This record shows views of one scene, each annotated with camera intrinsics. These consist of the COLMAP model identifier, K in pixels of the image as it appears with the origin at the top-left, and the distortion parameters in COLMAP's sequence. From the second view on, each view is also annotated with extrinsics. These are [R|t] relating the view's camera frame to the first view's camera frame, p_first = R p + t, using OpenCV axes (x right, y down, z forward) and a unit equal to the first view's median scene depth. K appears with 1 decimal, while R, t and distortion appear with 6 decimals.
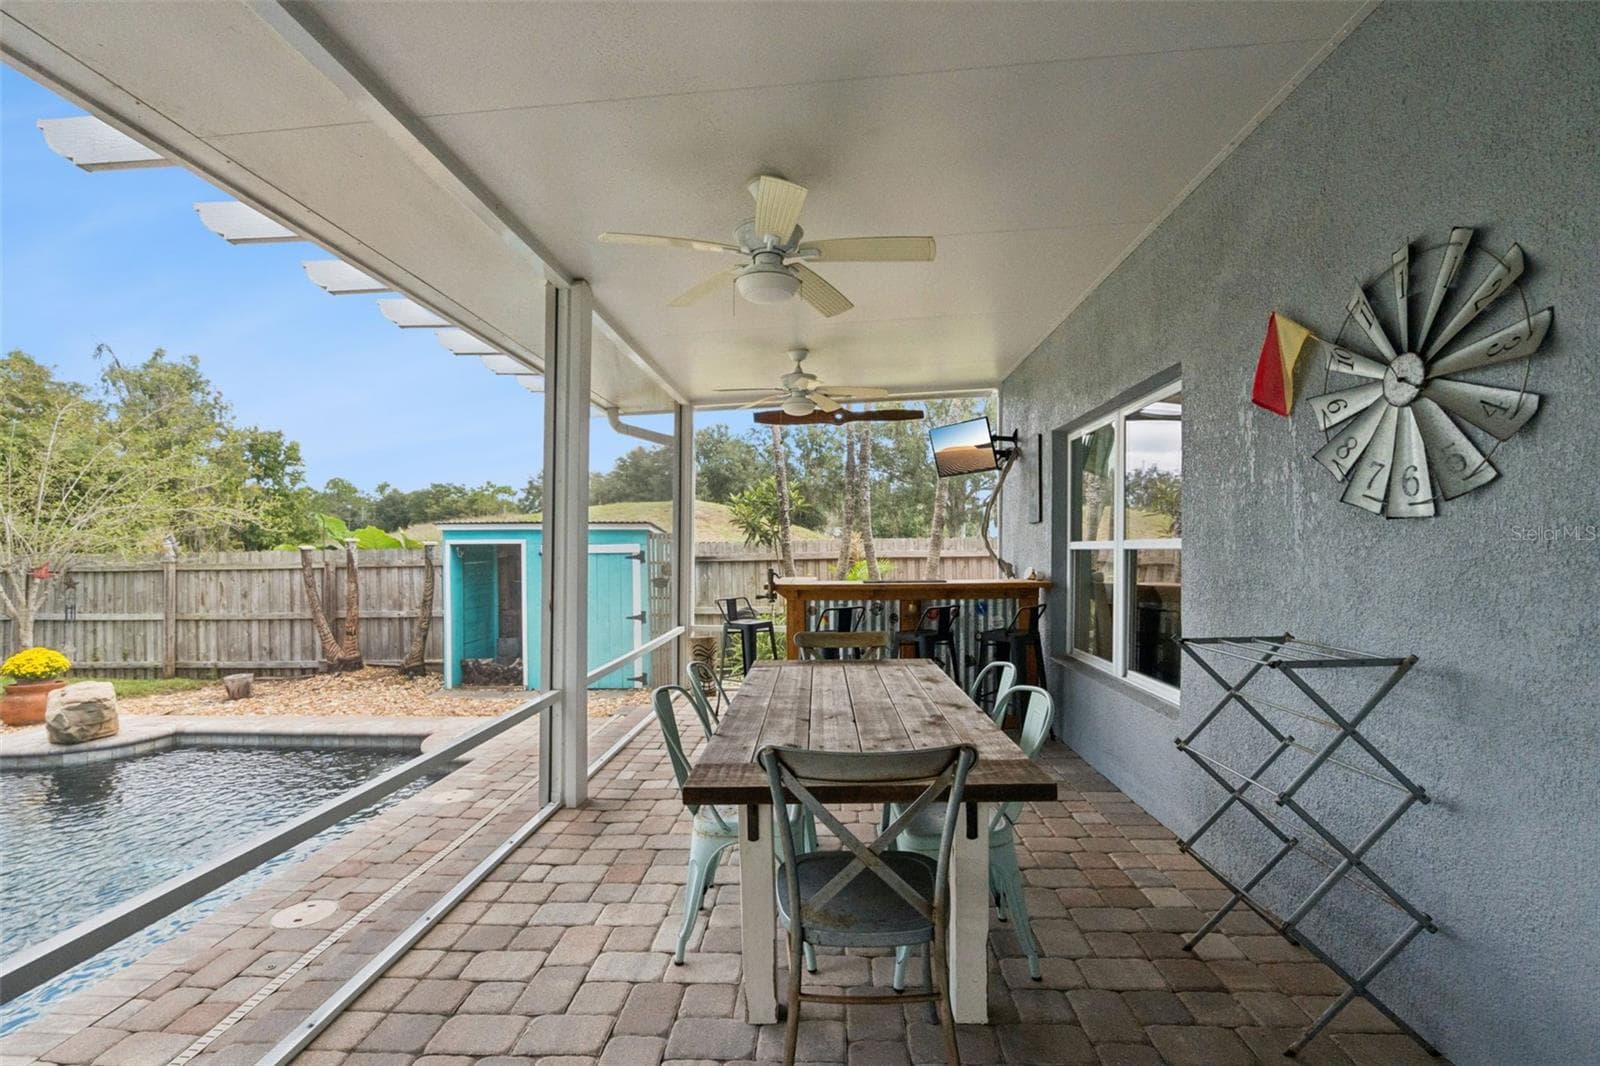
lens RADIAL K [[719.9, 0, 794.4], [0, 719.9, 543.4], [0, 0, 1]] dist [-0.001247, 0.001316]
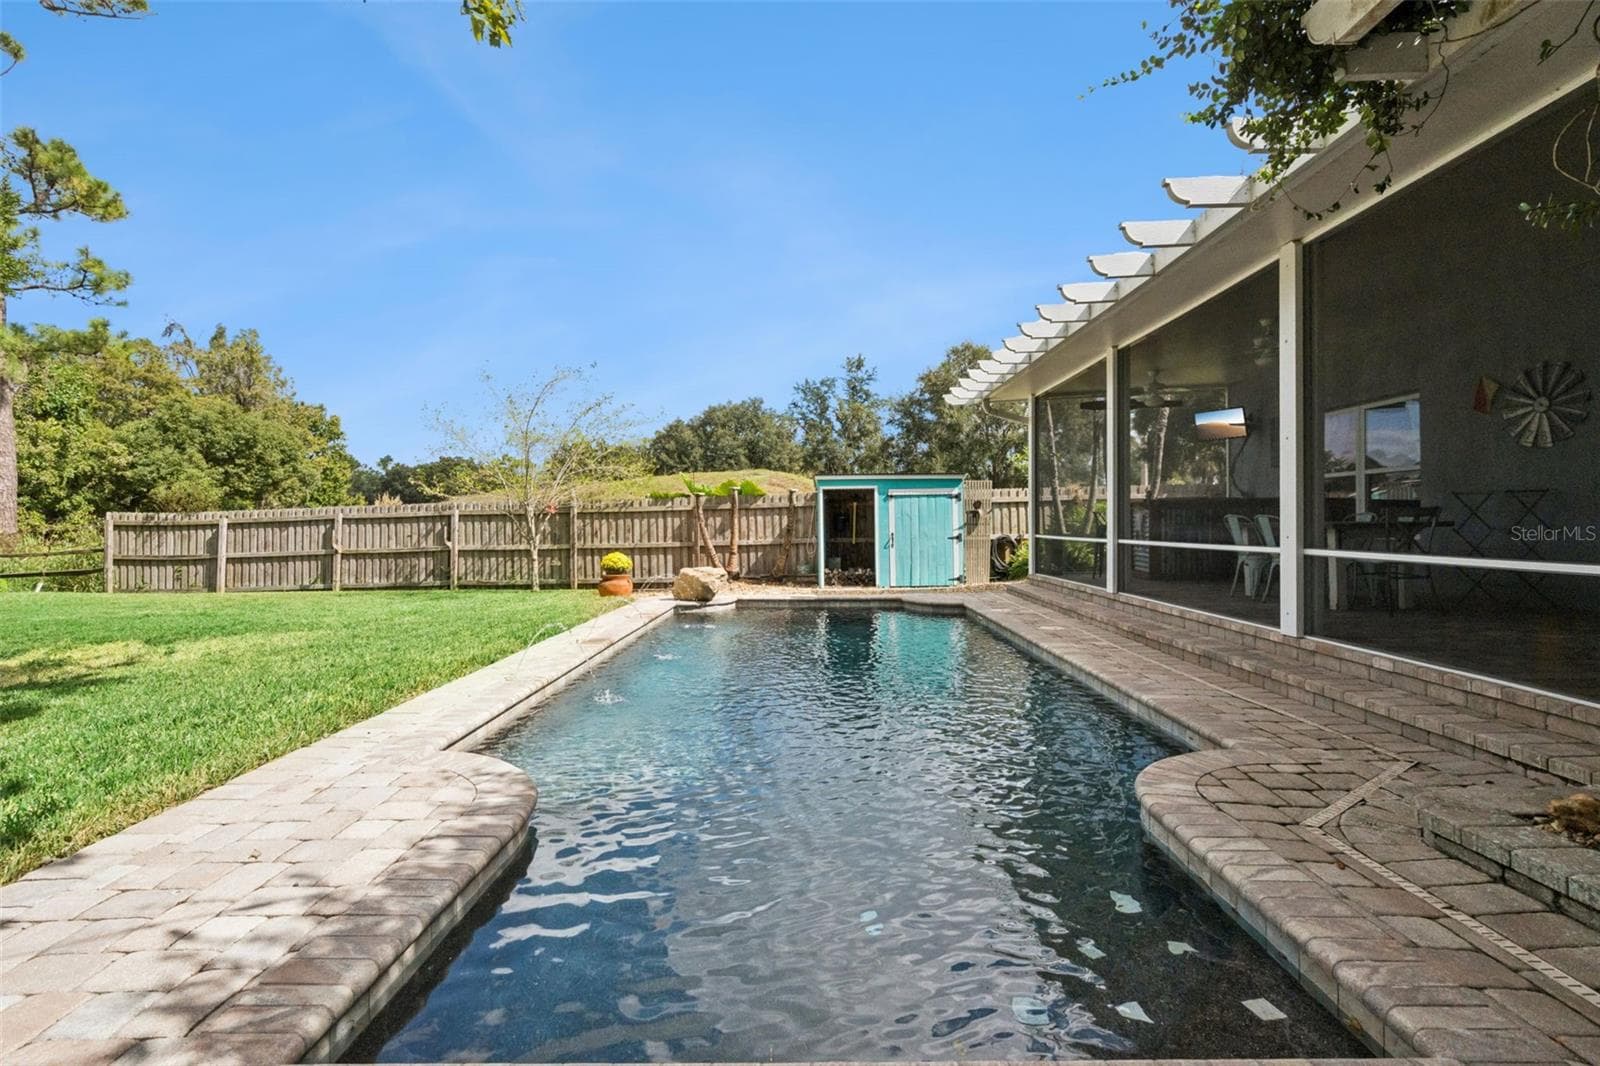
lens RADIAL K [[719.9, 0, 804.7], [0, 719.9, 527.1], [0, 0, 1]] dist [-0.001247, 0.001316]
pose [[0.999482, -0.005950, 0.031632, -2.098294], [0.005502, 0.999884, 0.014219, 0.210761], [-0.031713, -0.014037, 0.999398, -1.745490]]
